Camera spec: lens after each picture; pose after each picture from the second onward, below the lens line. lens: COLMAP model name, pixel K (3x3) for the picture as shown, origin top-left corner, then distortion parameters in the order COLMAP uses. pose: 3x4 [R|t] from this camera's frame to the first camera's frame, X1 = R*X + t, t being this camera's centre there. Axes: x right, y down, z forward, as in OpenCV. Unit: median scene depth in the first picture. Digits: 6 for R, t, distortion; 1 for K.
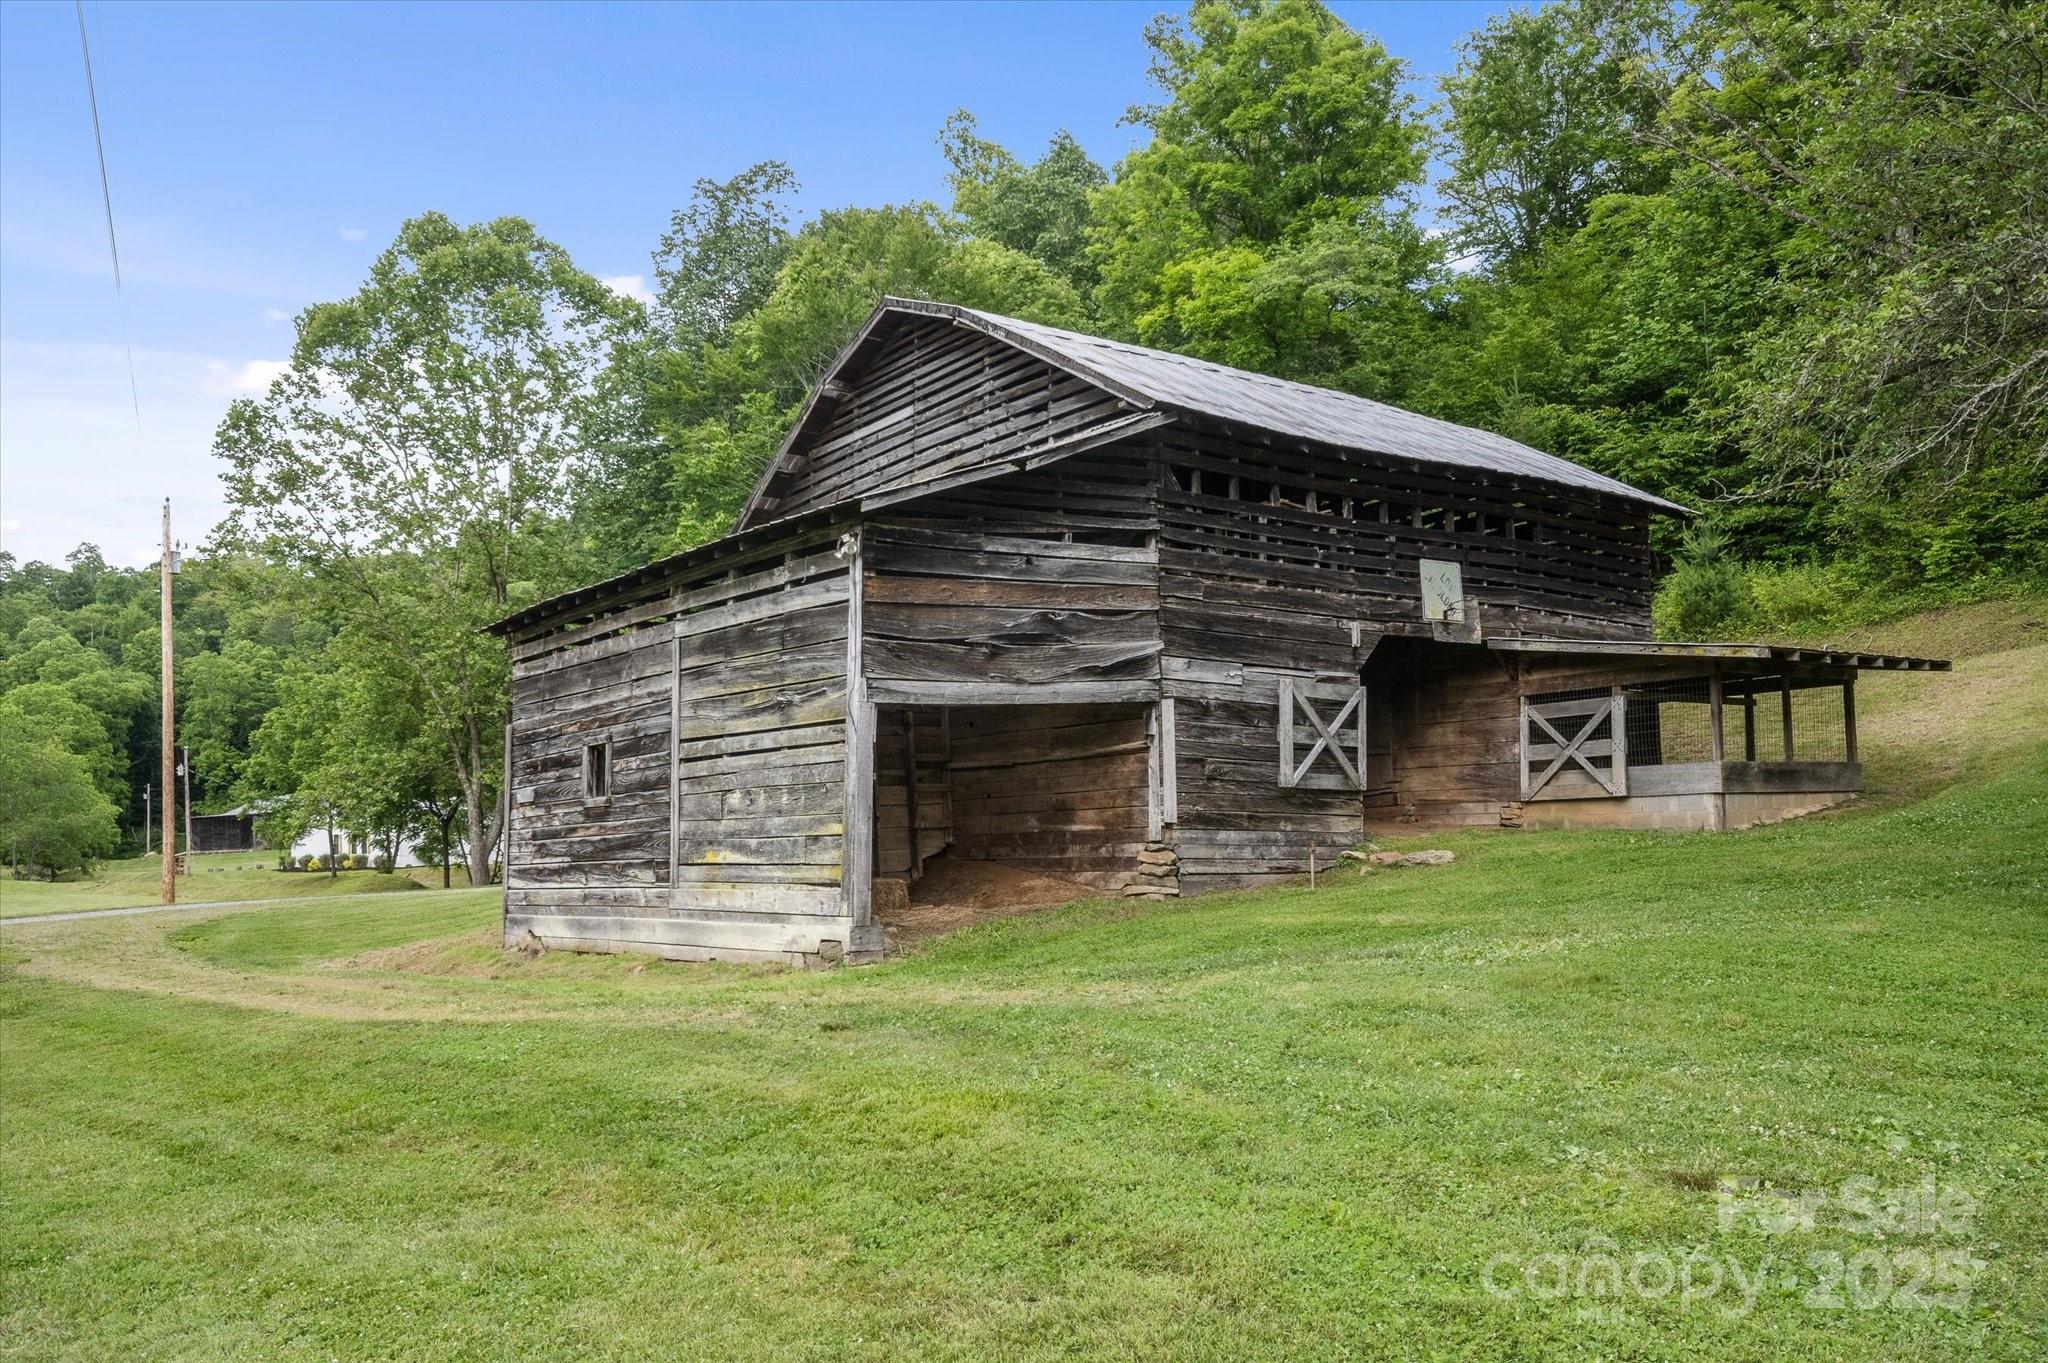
lens RADIAL K [[1710.6, 0, 1010.6], [0, 1710.6, 688.2], [0, 0, 1]] dist [0.018008, 0.003593]
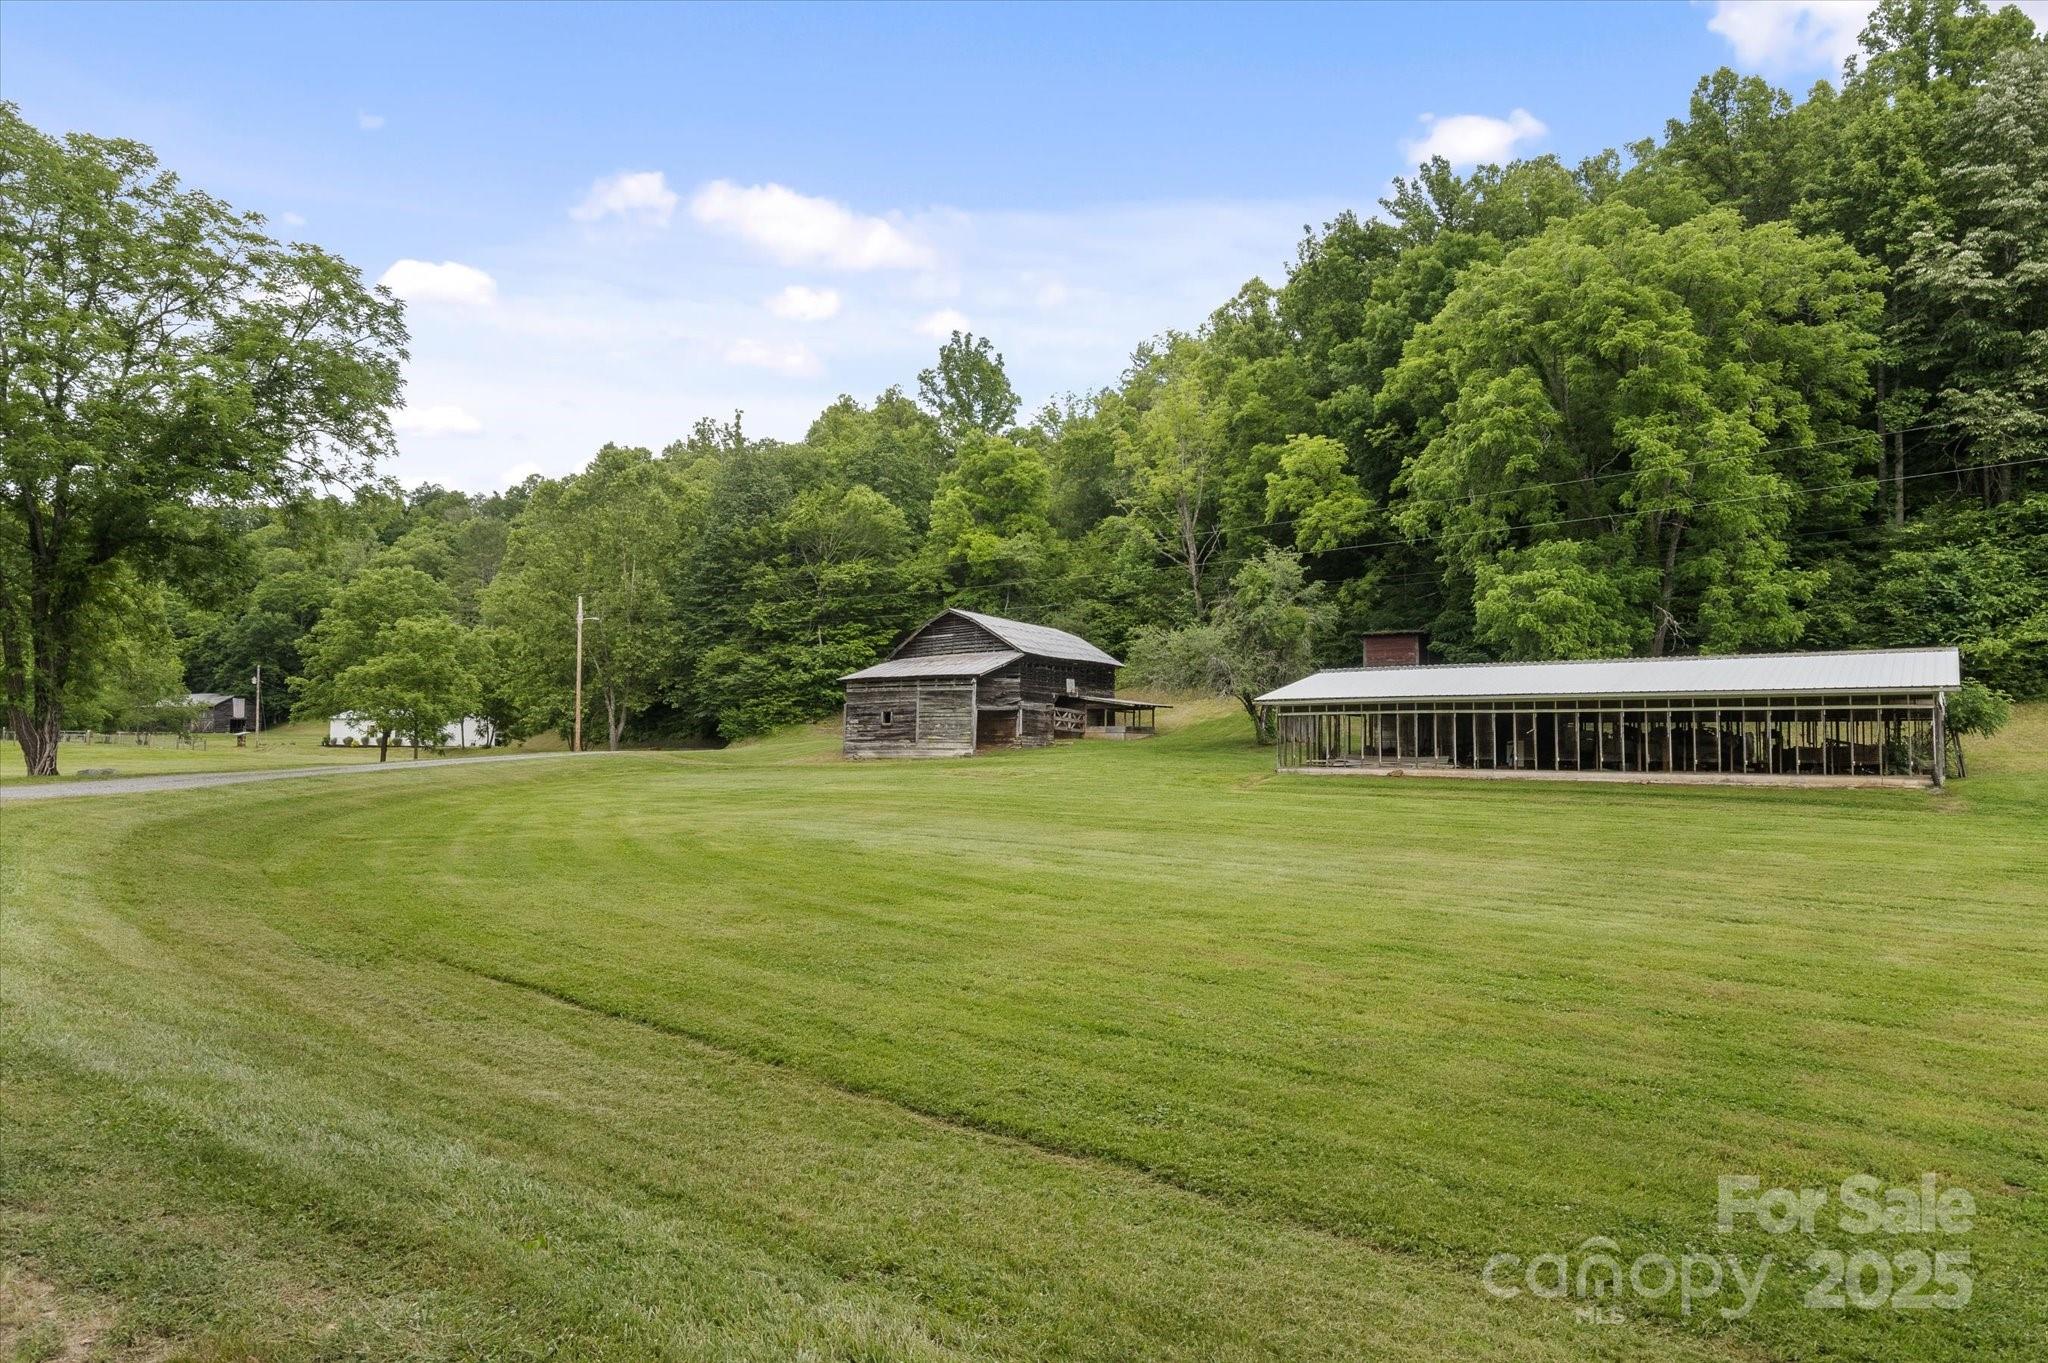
lens RADIAL K [[1710.6, 0, 1010.6], [0, 1710.6, 688.2], [0, 0, 1]] dist [0.018008, 0.003593]
pose [[0.957158, 0.048636, 0.285453, -1.197398], [-0.061137, 0.997514, 0.035042, -0.200406], [-0.283039, -0.050992, 0.957752, -3.301770]]
